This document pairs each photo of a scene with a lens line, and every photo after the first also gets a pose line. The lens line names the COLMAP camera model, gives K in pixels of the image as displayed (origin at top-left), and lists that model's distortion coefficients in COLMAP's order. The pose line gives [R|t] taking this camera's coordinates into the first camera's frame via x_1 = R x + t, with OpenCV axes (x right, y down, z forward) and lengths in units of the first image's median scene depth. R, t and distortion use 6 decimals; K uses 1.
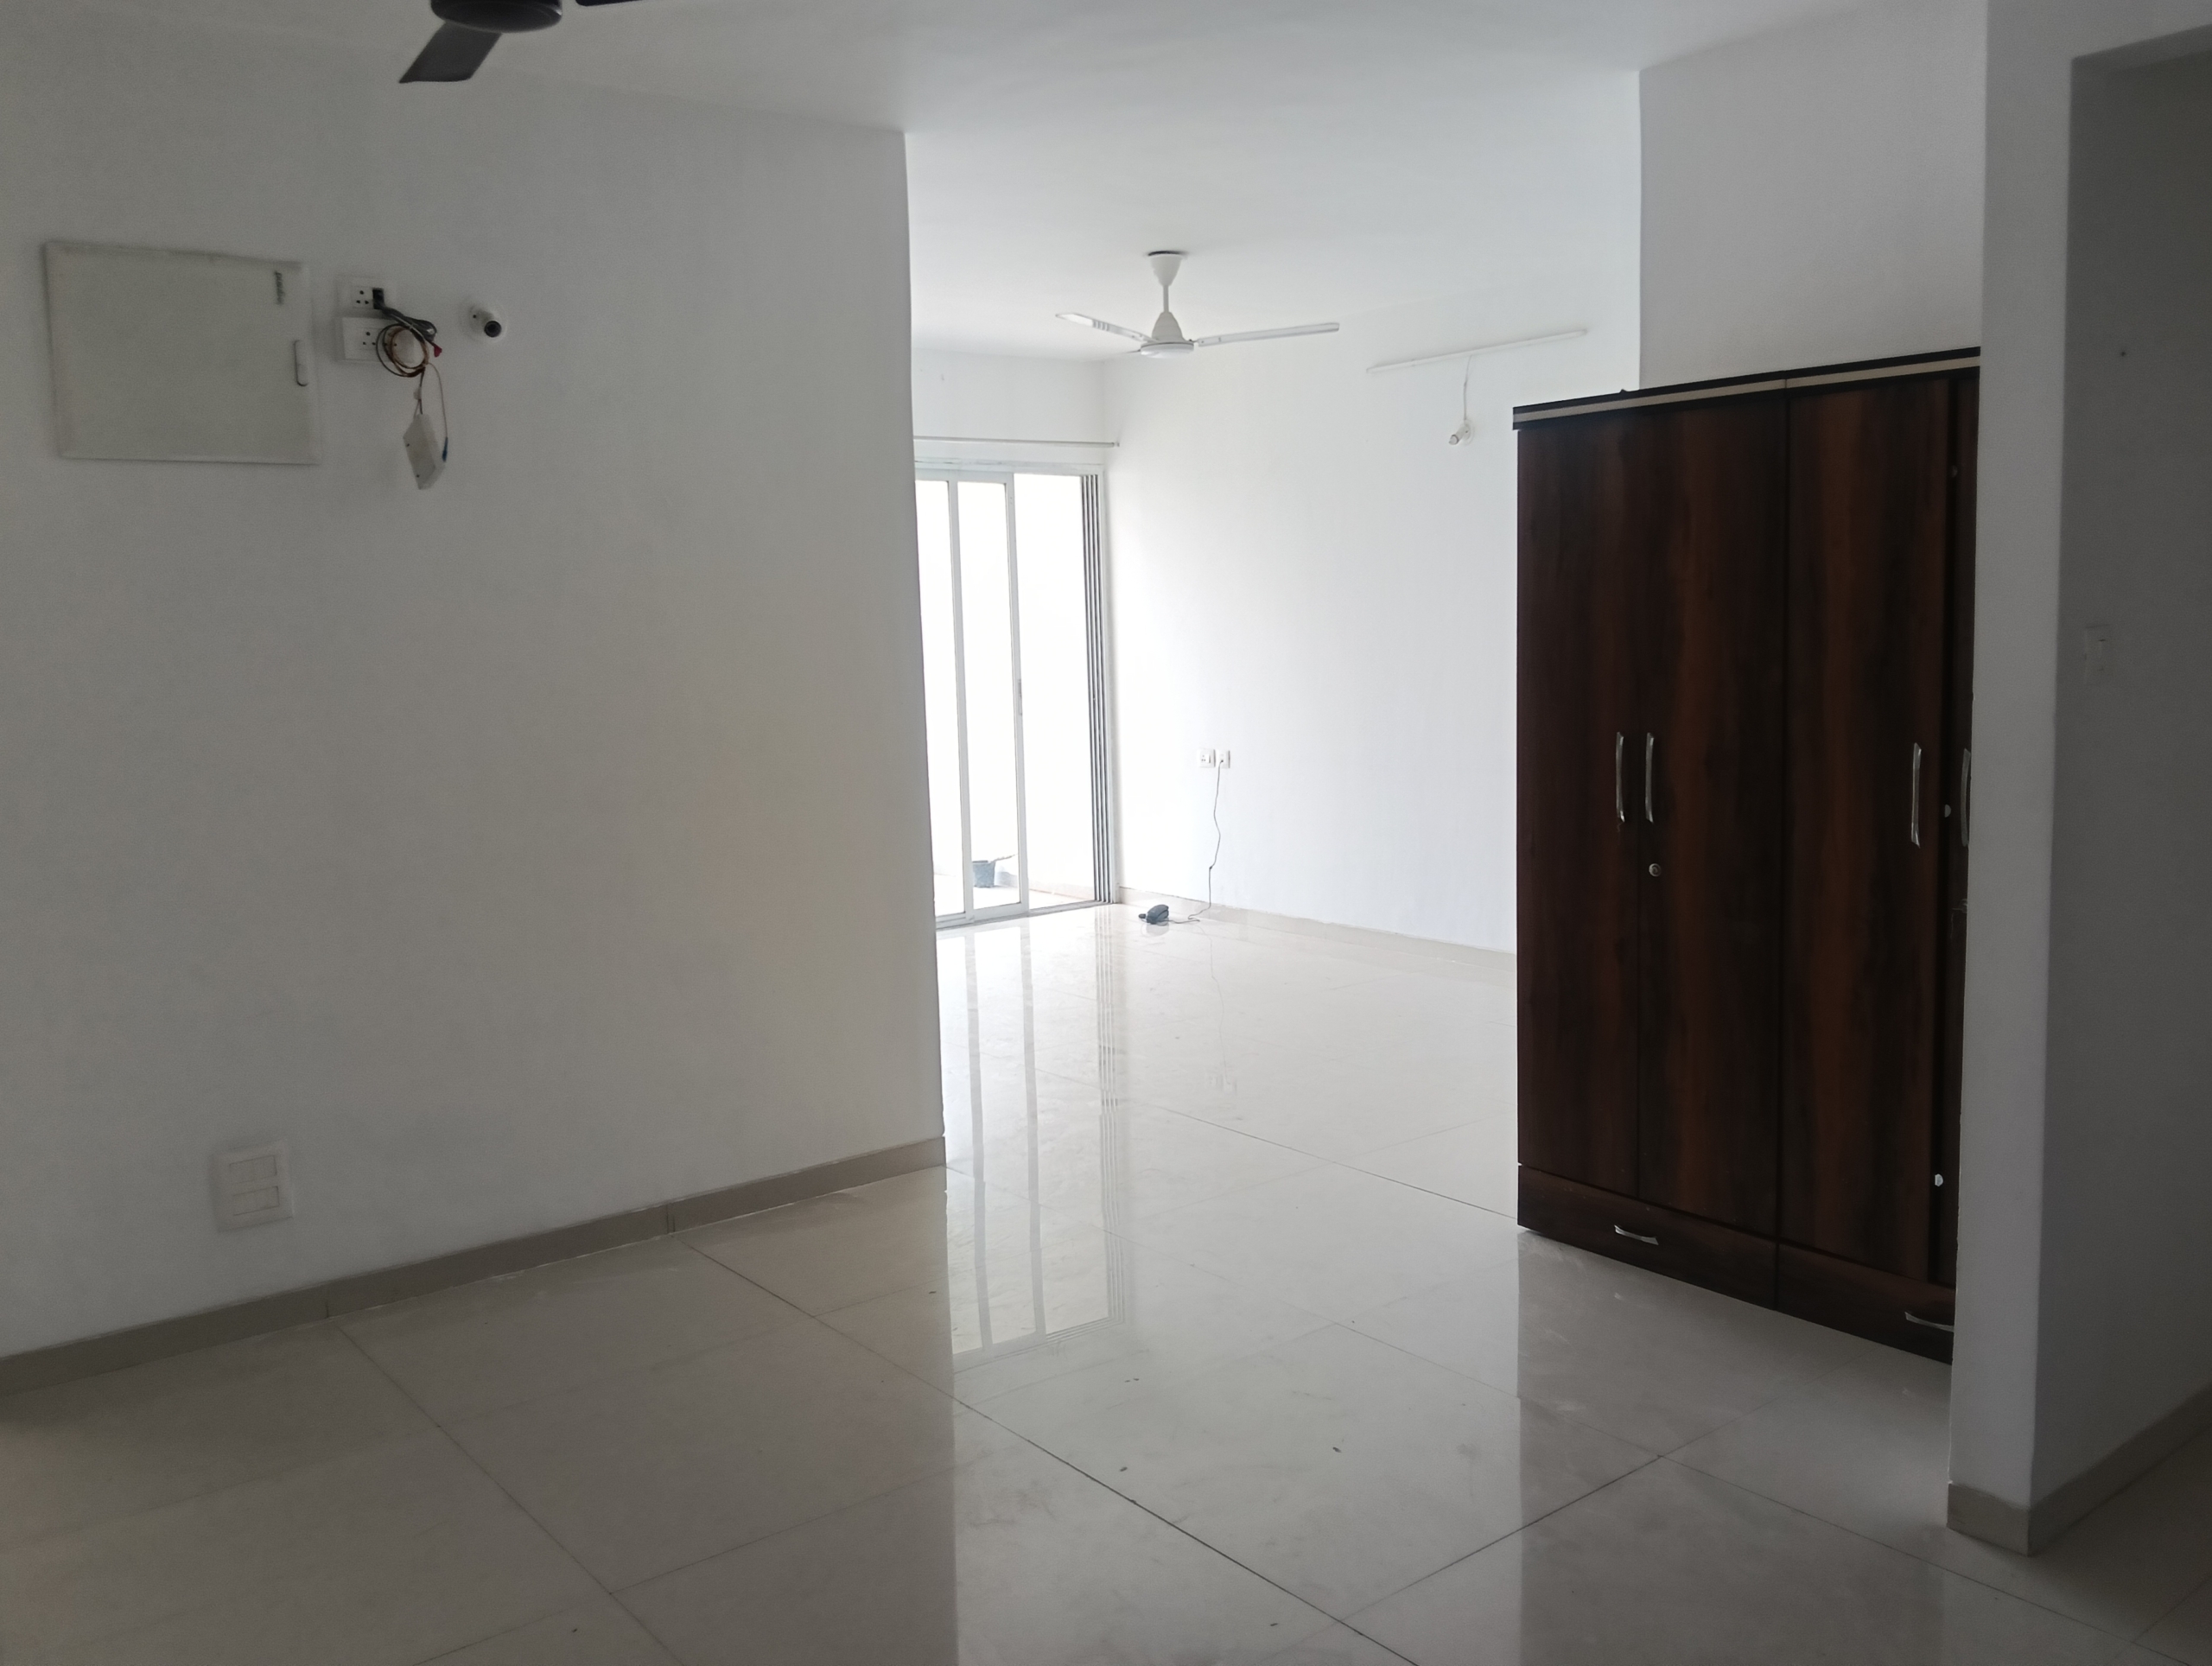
lens RADIAL K [[1793.9, 0, 1106.0], [0, 1793.9, 833.0], [0, 0, 1]] dist [0.070585, -0.167916]
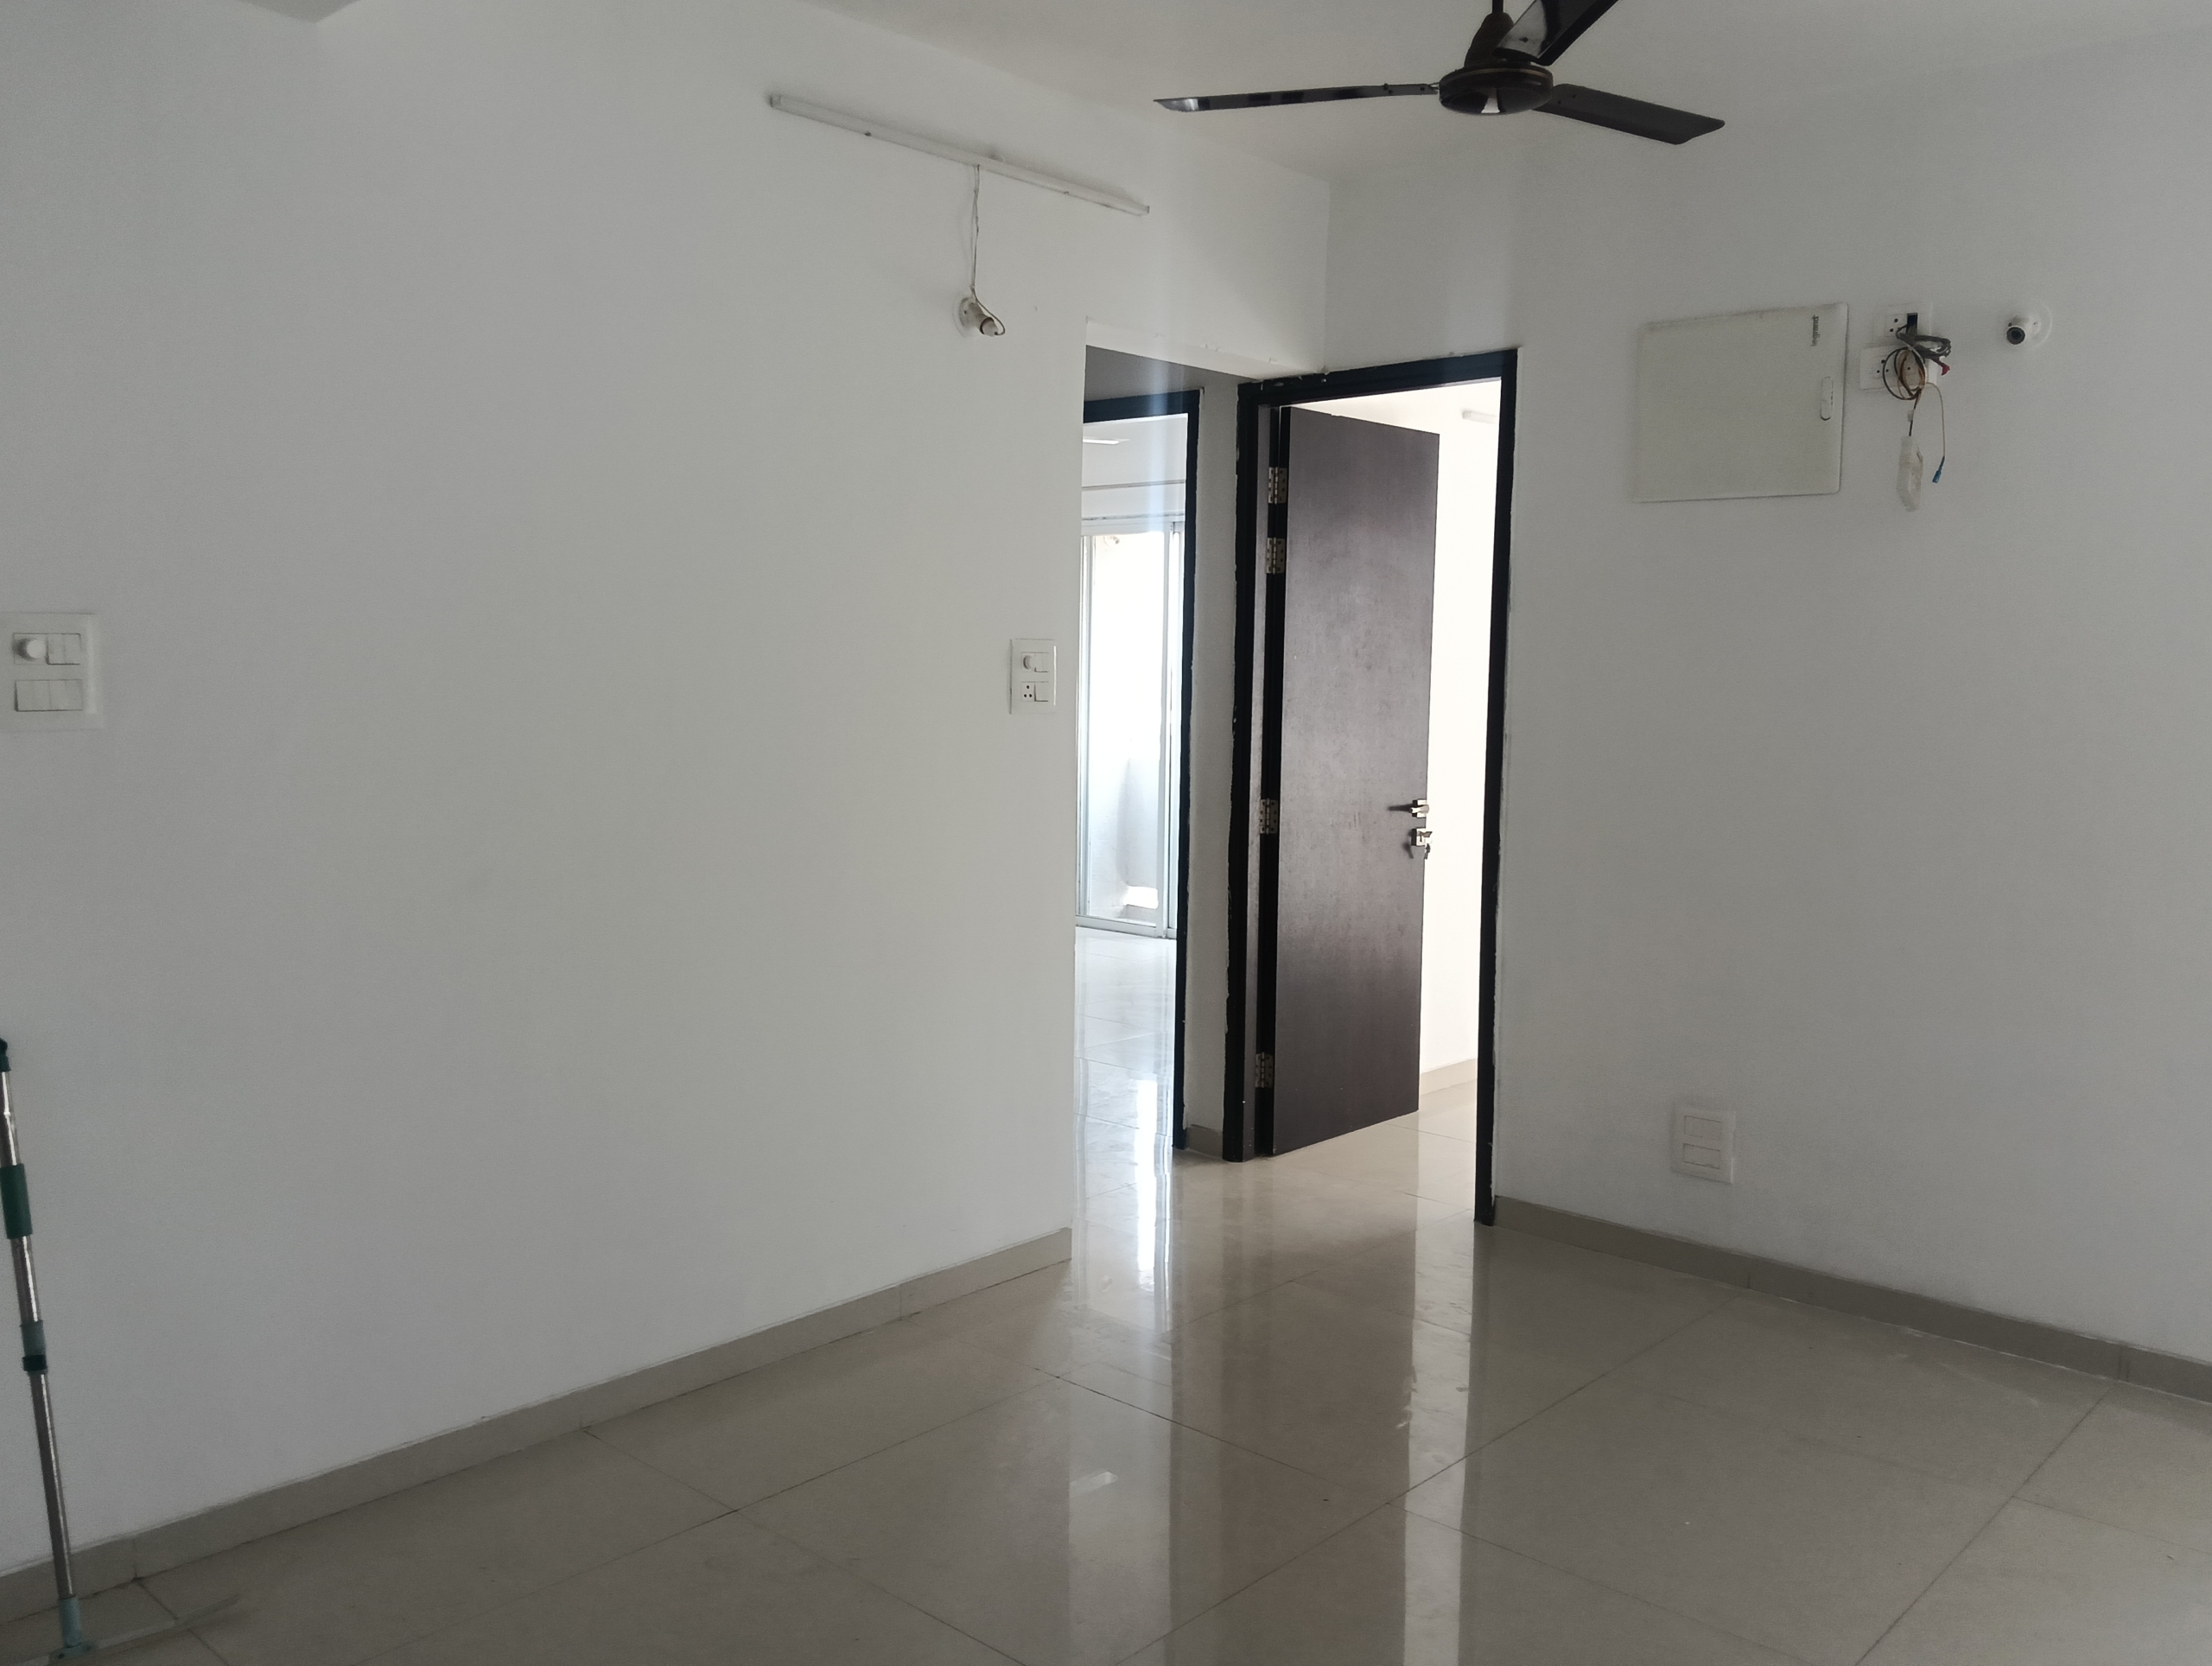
lens RADIAL K [[1821.3, 0, 1126.4], [0, 1821.3, 835.6], [0, 0, 1]] dist [0.082195, -0.194141]
pose [[0.173379, 0.126849, -0.976652, 0.559309], [-0.136773, 0.985162, 0.103674, -0.062196], [0.975312, 0.115605, 0.188156, 0.419554]]
